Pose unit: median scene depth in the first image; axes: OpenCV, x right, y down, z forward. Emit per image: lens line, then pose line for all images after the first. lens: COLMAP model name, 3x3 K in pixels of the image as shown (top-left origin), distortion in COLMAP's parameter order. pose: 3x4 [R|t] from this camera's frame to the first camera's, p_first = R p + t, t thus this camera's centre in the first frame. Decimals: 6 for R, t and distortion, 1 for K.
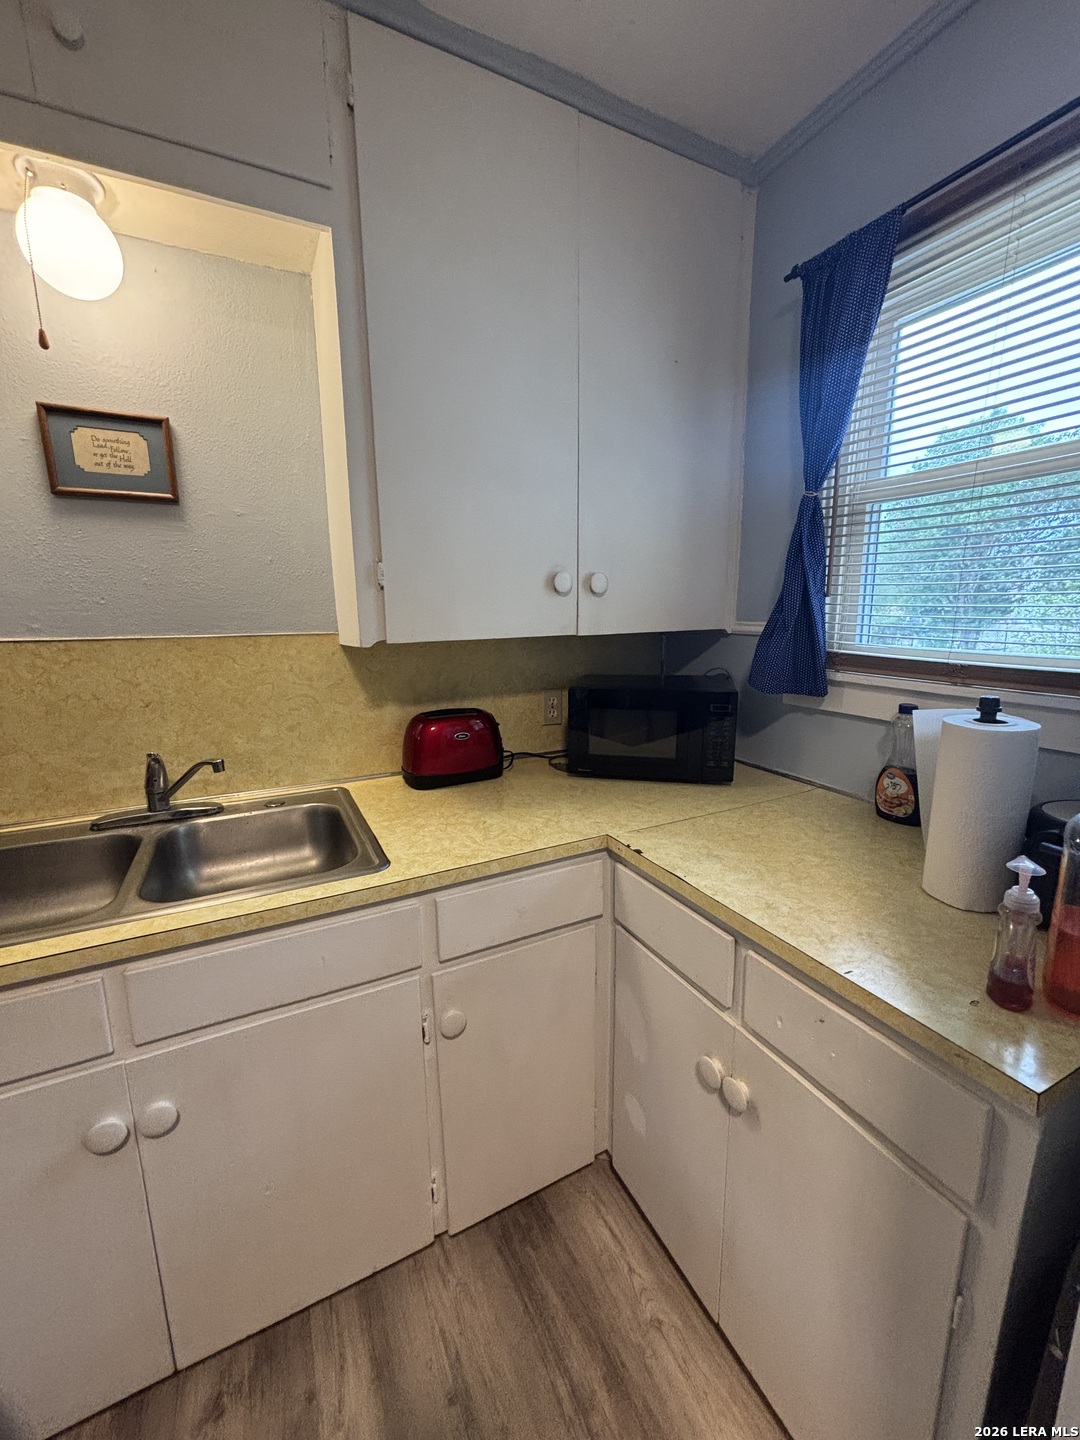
lens RADIAL K [[574.4, 0, 540.0], [0, 574.4, 720.0], [0, 0, 1]] dist [0.002066, -0.000202]
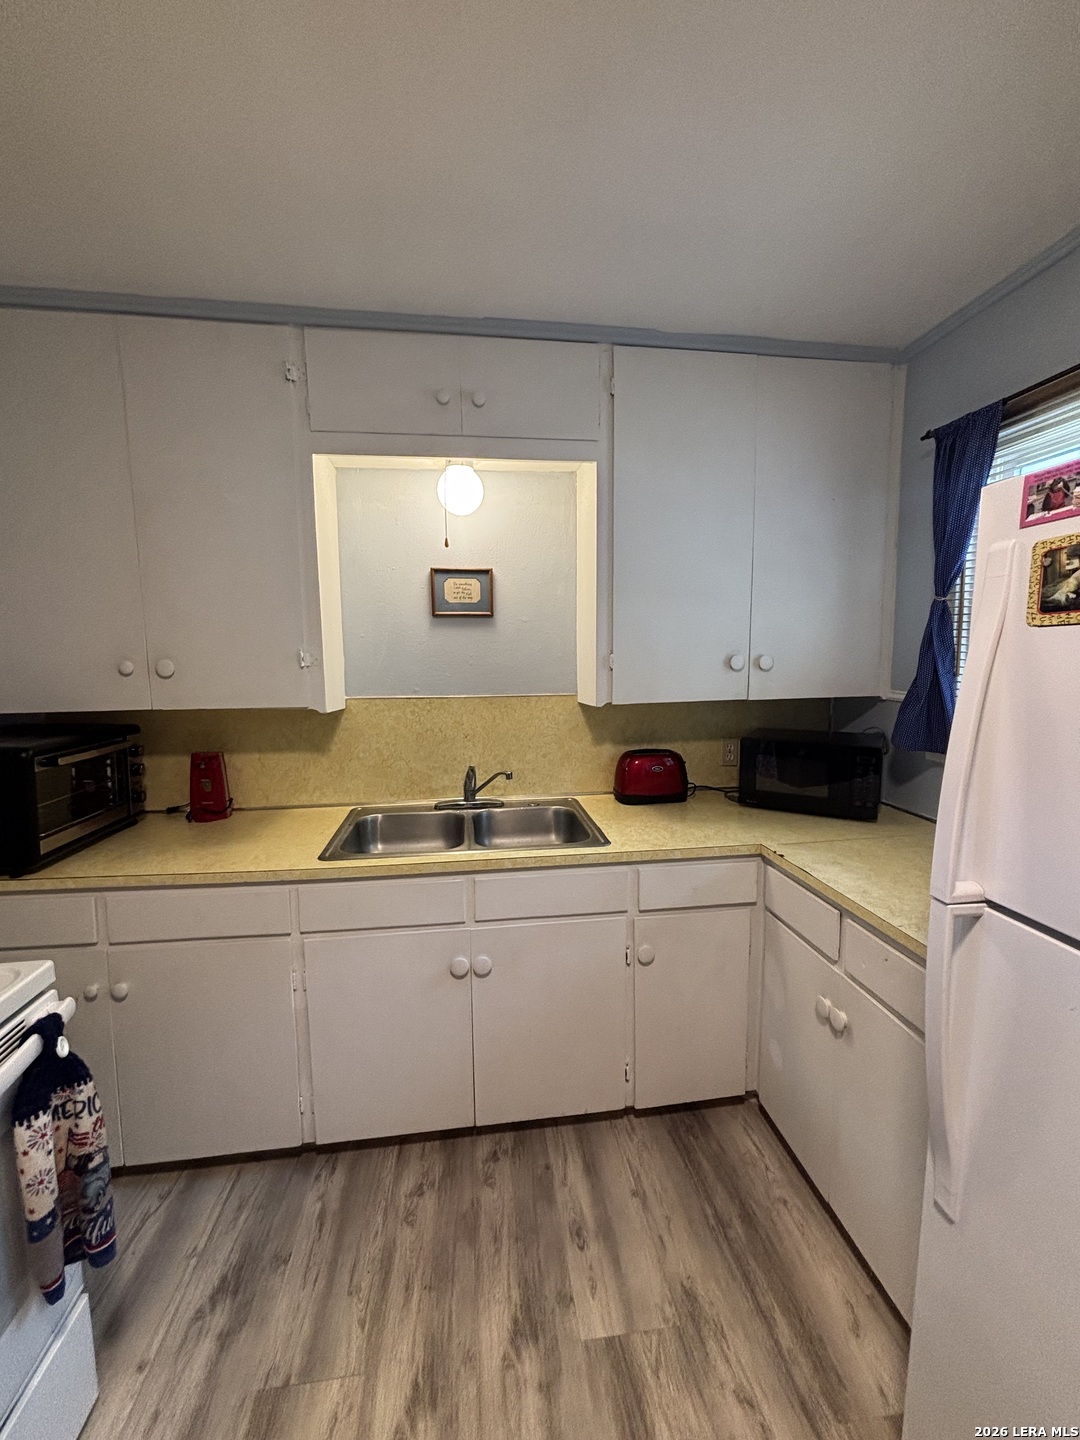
lens RADIAL K [[574.4, 0, 540.0], [0, 574.4, 720.0], [0, 0, 1]] dist [0.002066, -0.000202]
pose [[0.946367, 0.036937, -0.320976, 0.044554], [-0.059472, 0.996384, -0.060687, 0.013895], [0.317574, 0.076522, 0.945141, -0.504611]]
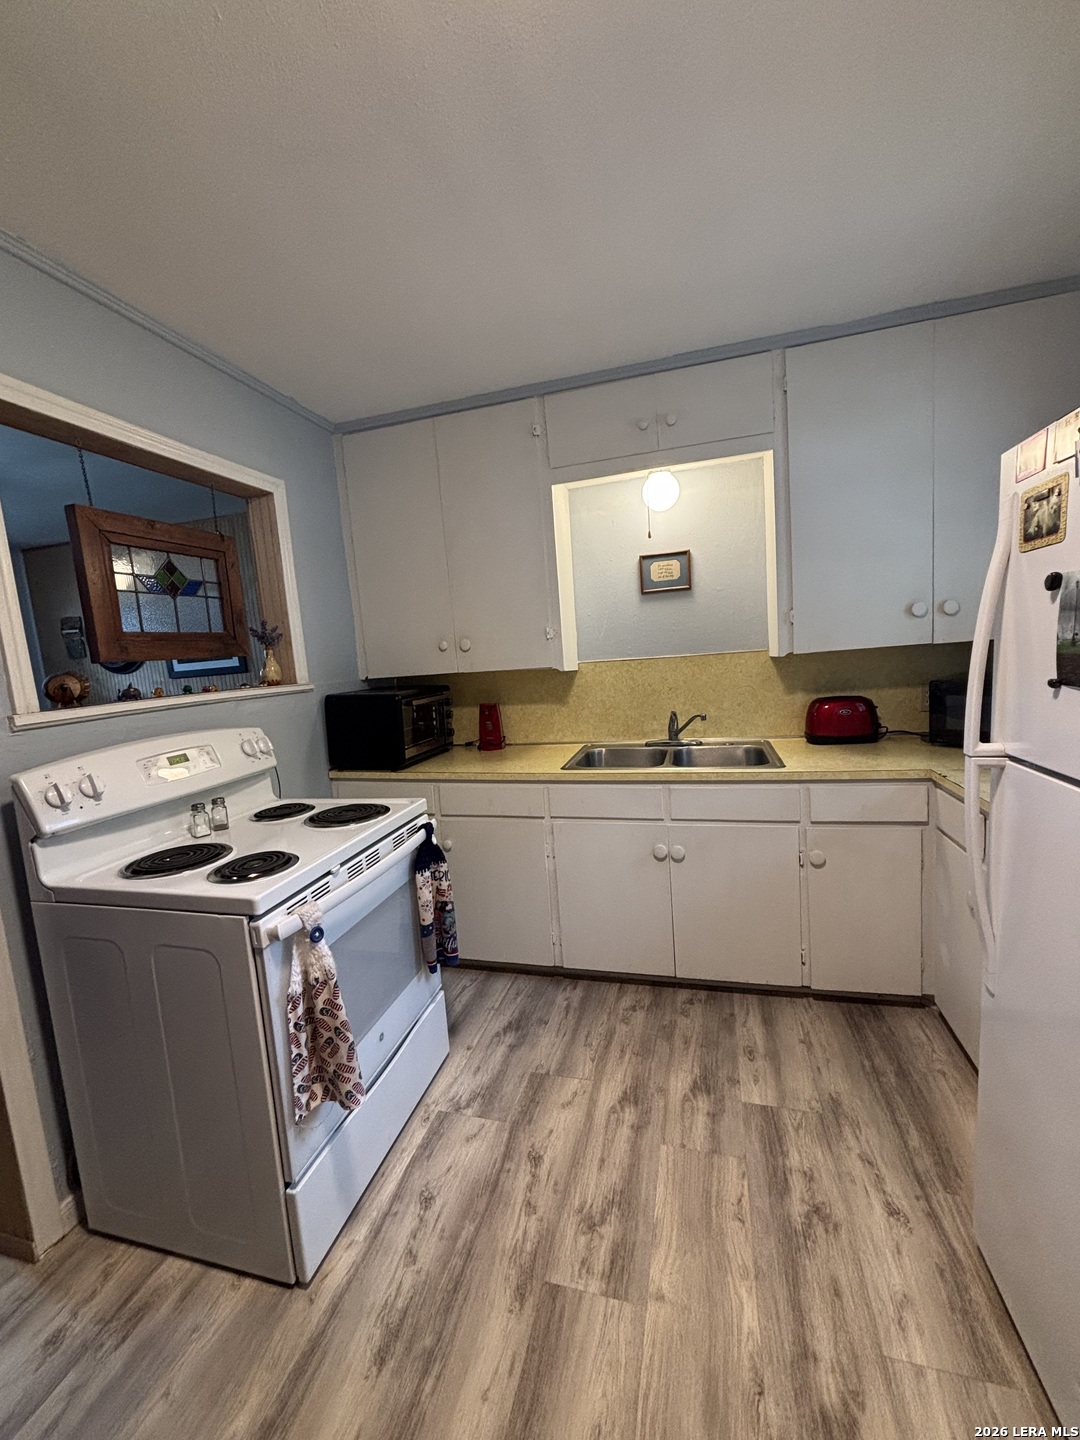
lens RADIAL K [[575.2, 0, 540.0], [0, 575.2, 720.0], [0, 0, 1]] dist [-0.001926, -0.000349]
pose [[0.740522, 0.036186, -0.671057, 0.355245], [-0.058300, 0.998244, -0.010506, 0.136387], [0.669498, 0.046903, 0.741331, -0.841977]]
